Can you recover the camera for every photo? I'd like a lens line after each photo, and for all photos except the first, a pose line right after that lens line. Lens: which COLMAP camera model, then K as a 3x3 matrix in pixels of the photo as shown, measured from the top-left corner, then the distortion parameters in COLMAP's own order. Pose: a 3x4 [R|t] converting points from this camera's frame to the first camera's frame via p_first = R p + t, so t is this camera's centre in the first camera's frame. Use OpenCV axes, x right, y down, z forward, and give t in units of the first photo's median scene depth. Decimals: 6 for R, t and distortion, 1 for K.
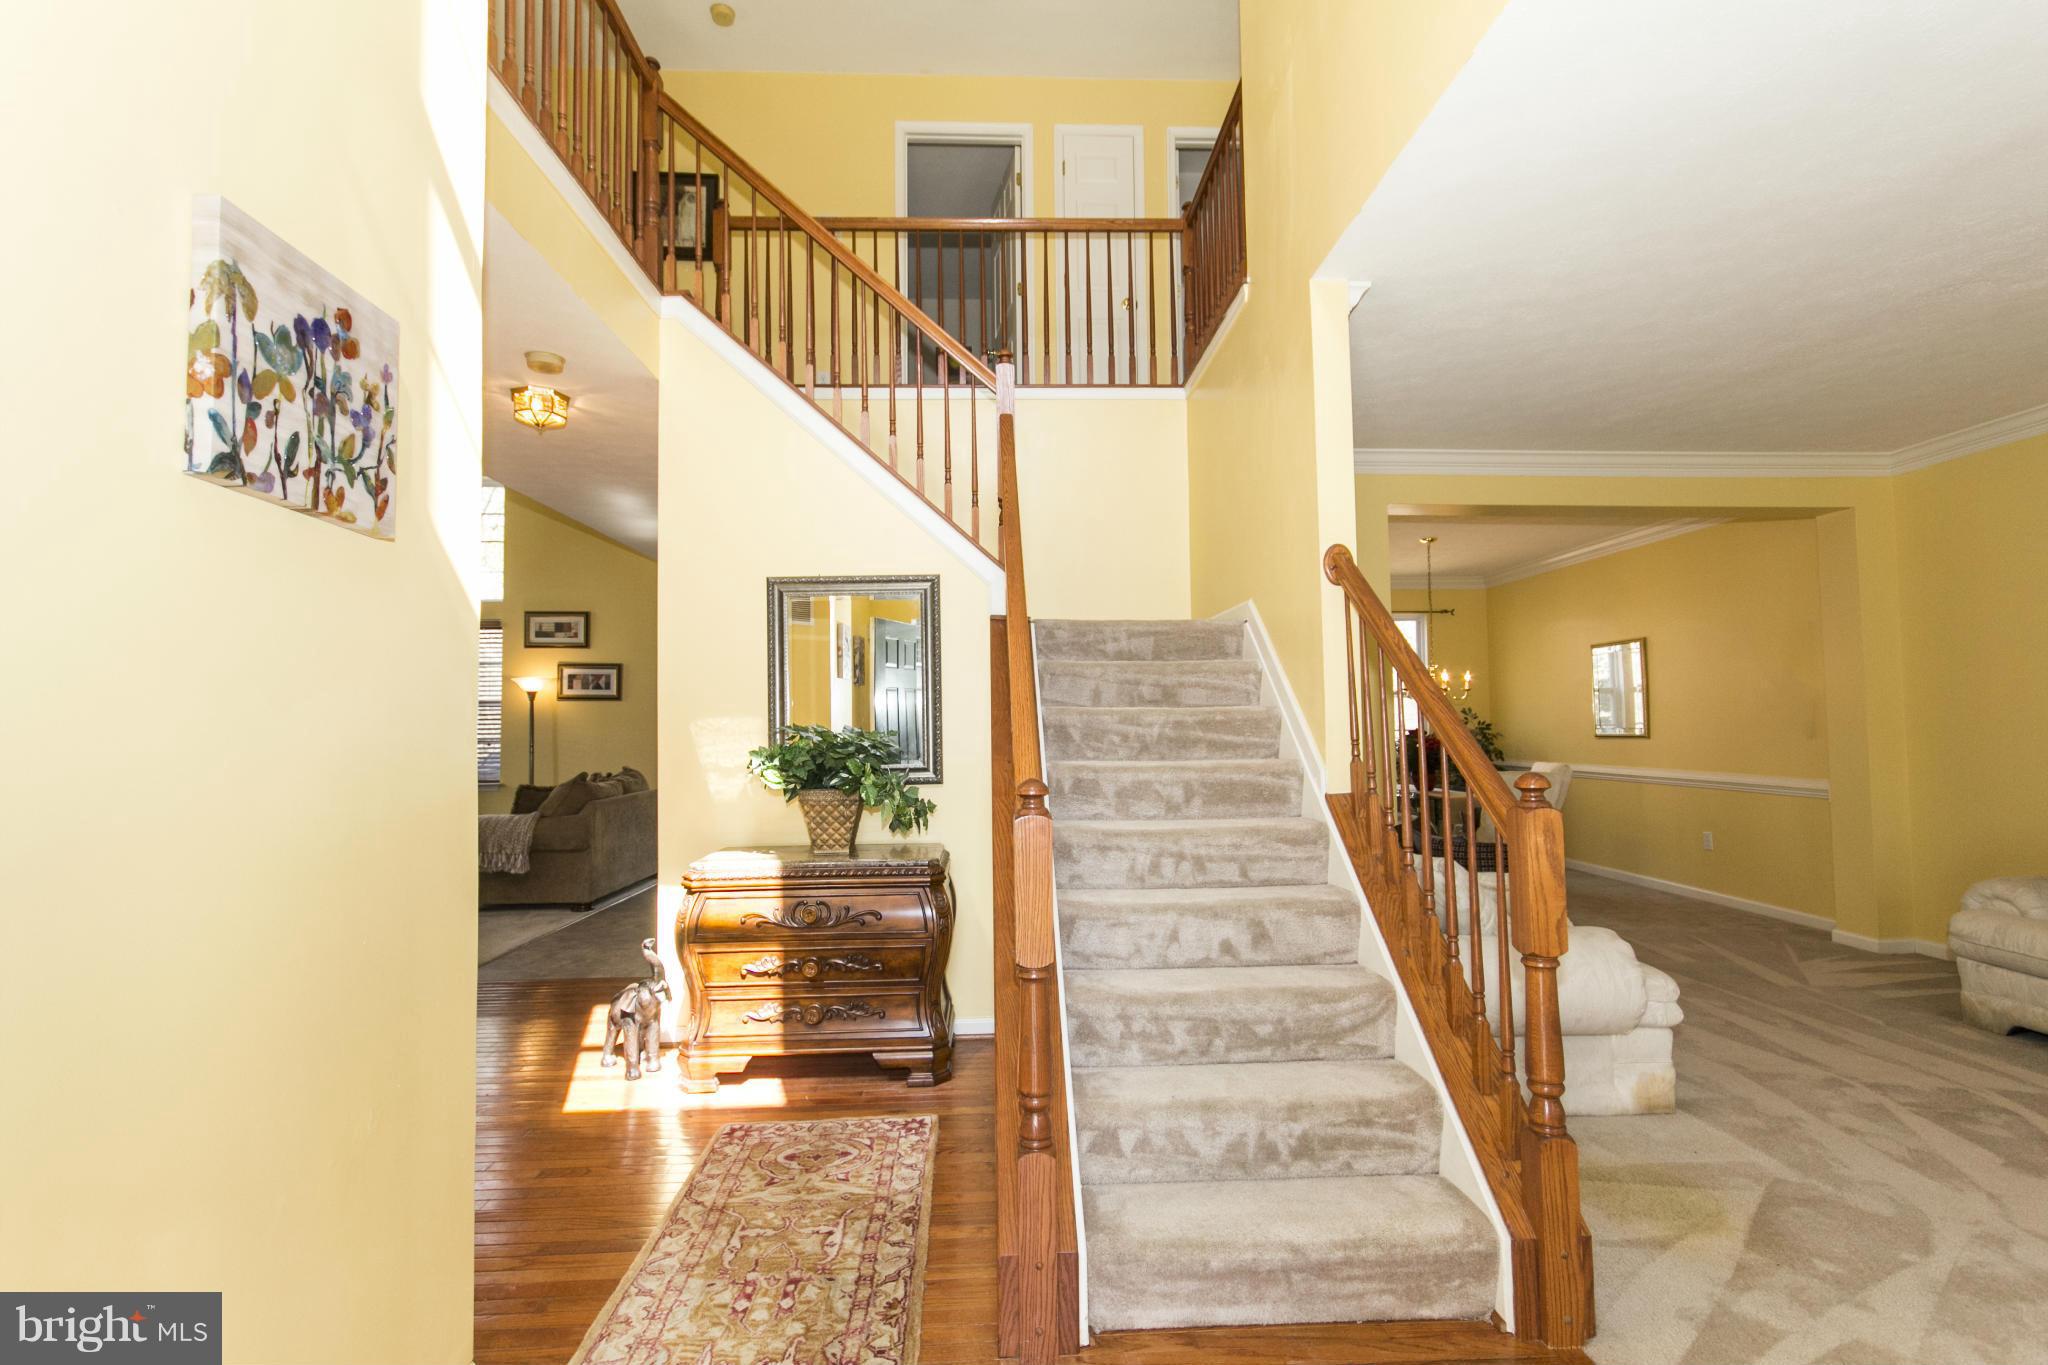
lens RADIAL K [[943.1, 0, 1019.2], [0, 943.1, 689.1], [0, 0, 1]] dist [-0.001978, -0.000245]
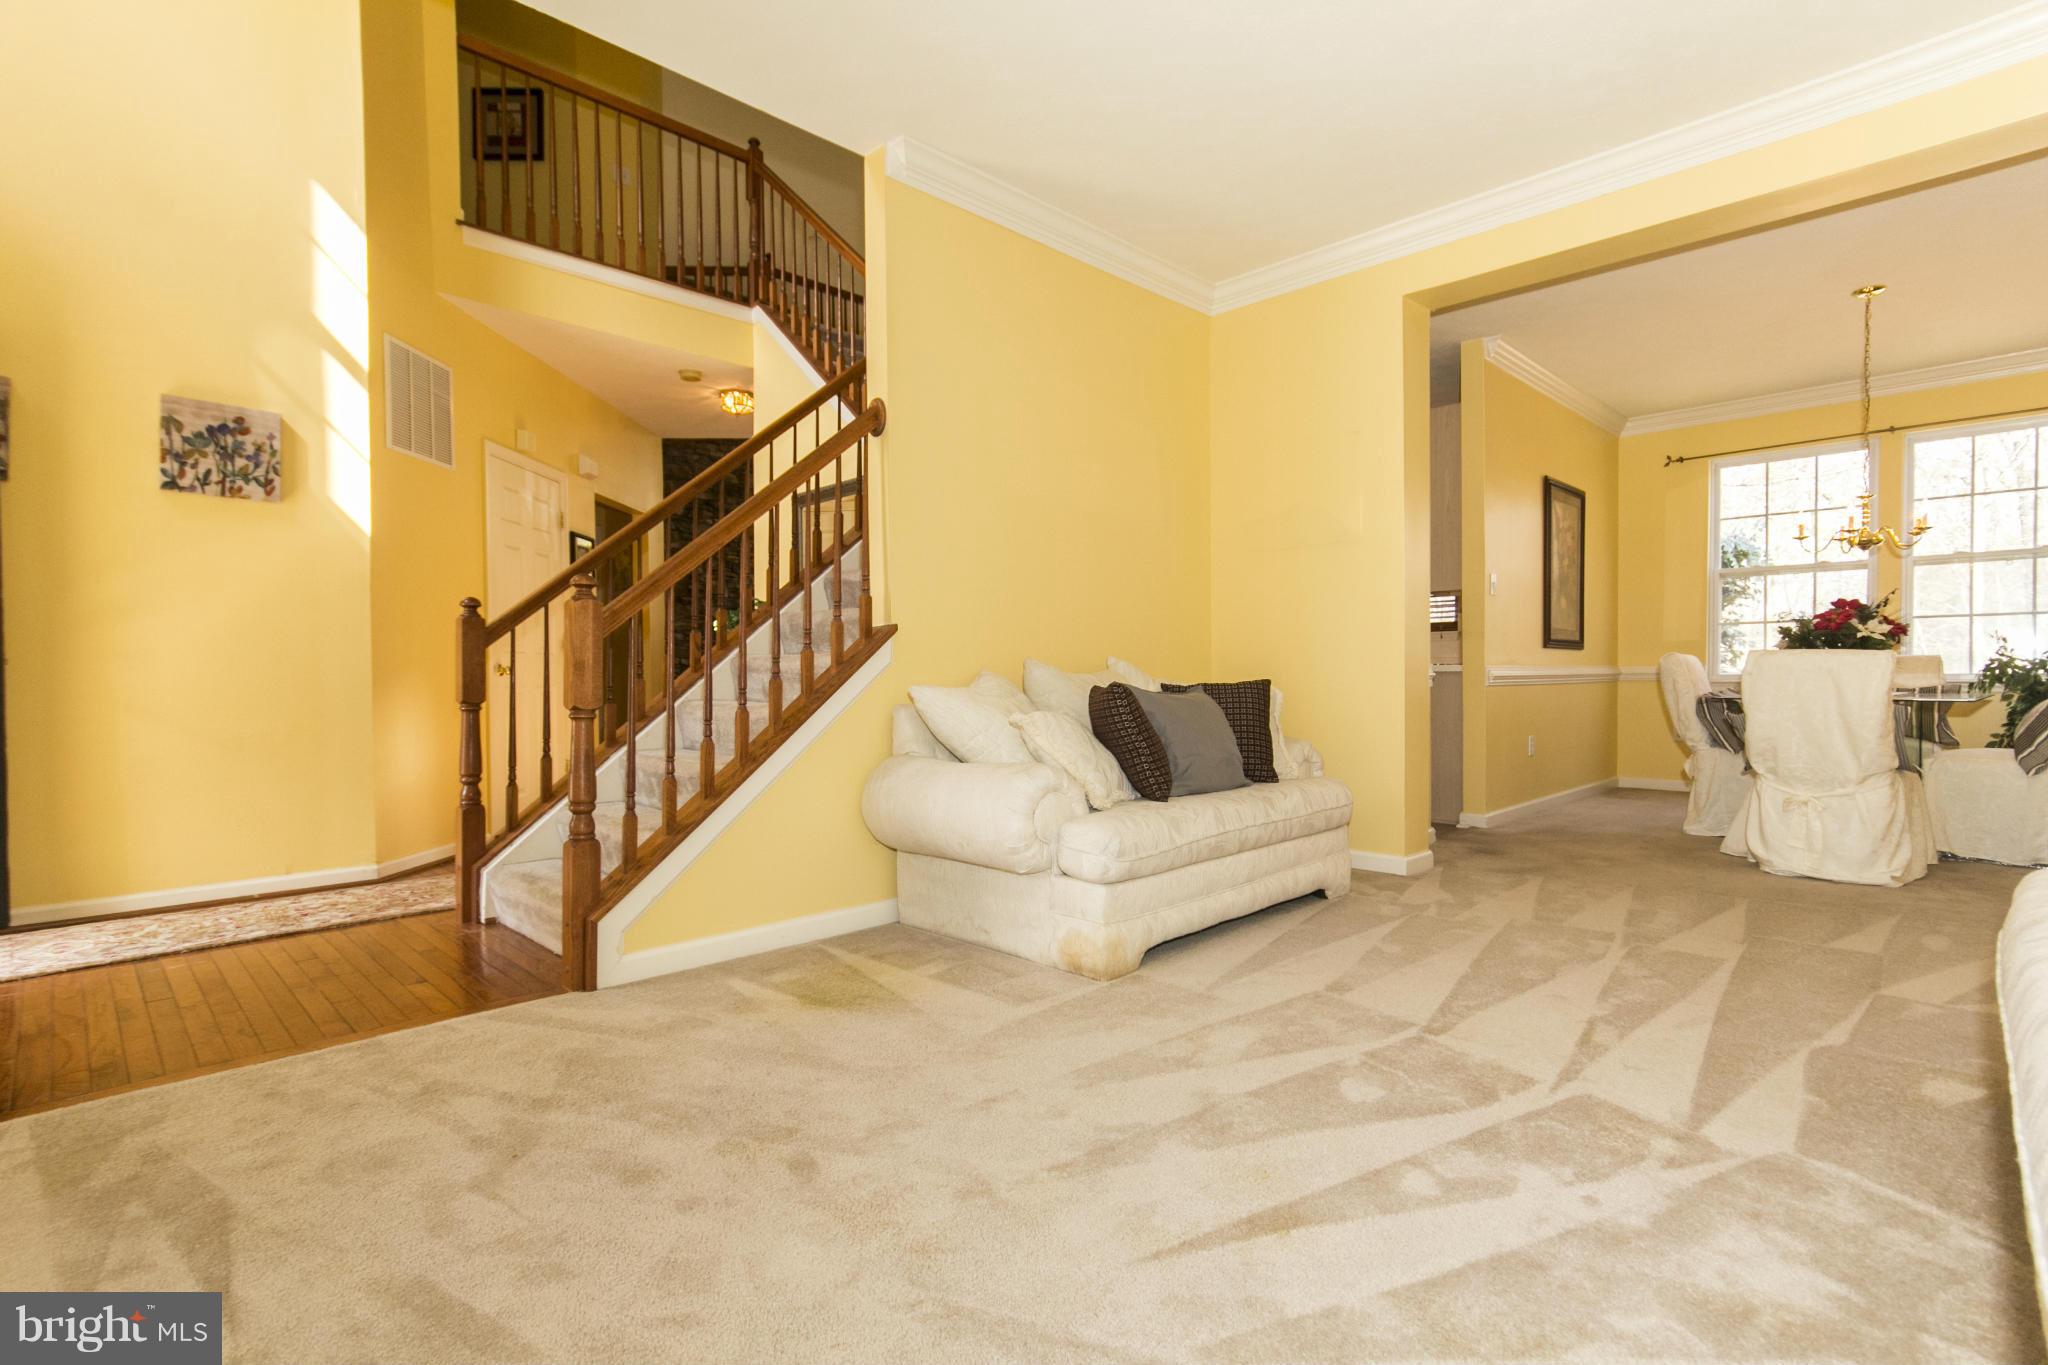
lens RADIAL K [[943.1, 0, 1019.2], [0, 943.1, 689.1], [0, 0, 1]] dist [-0.001978, -0.000245]
pose [[0.680853, 0.019698, -0.732155, 2.736321], [0.029227, 0.998111, 0.054033, 0.278458], [0.731837, -0.058188, 0.678991, 0.781364]]
